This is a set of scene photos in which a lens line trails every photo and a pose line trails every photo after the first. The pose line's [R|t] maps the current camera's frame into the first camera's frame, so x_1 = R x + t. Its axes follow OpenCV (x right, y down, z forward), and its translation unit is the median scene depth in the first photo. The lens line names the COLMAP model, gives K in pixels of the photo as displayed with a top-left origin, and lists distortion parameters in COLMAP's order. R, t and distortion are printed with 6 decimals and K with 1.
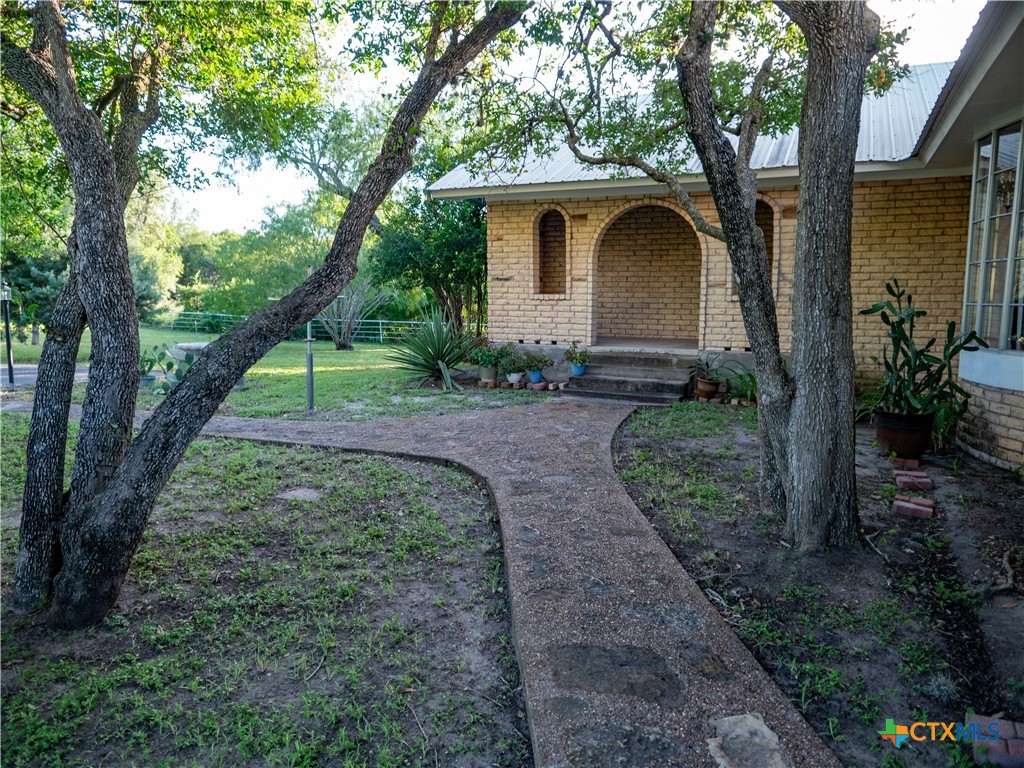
lens RADIAL K [[742.9, 0, 512.8], [0, 742.9, 383.1], [0, 0, 1]] dist [-0.018001, 0.001358]
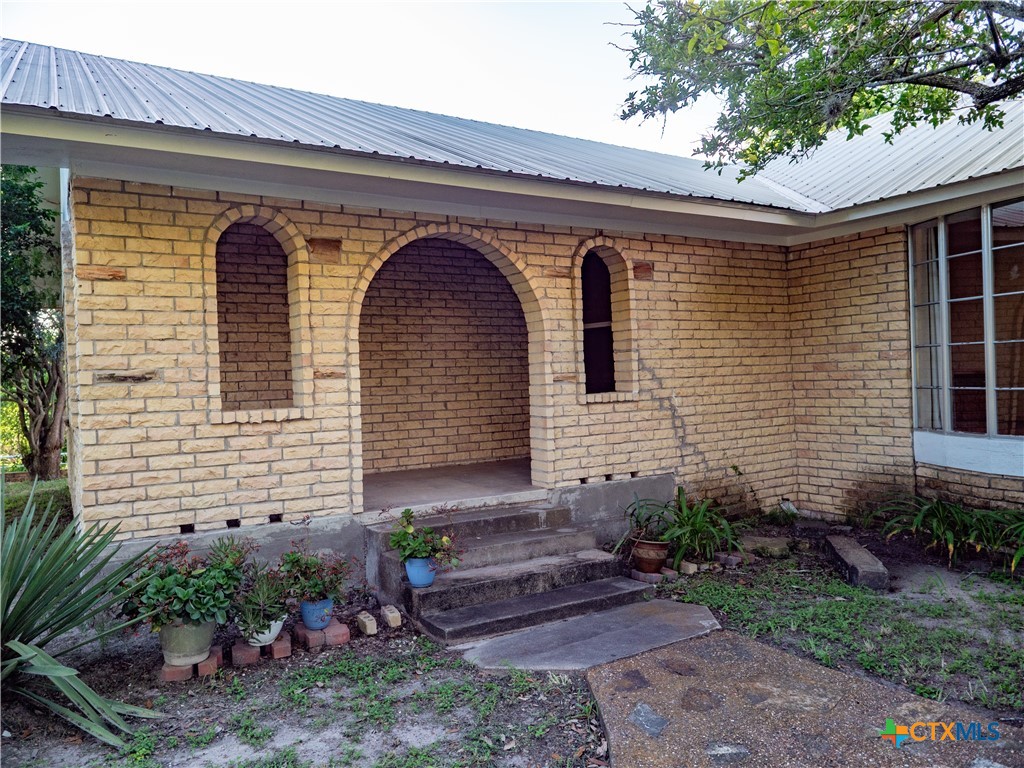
lens RADIAL K [[742.9, 0, 511.6], [0, 742.9, 383.3], [0, 0, 1]] dist [-0.018001, 0.001358]
pose [[0.551867, -0.025606, 0.833539, -0.238123], [0.135860, 0.988936, -0.059570, -0.090807], [-0.822791, 0.146119, 0.549240, 0.649844]]
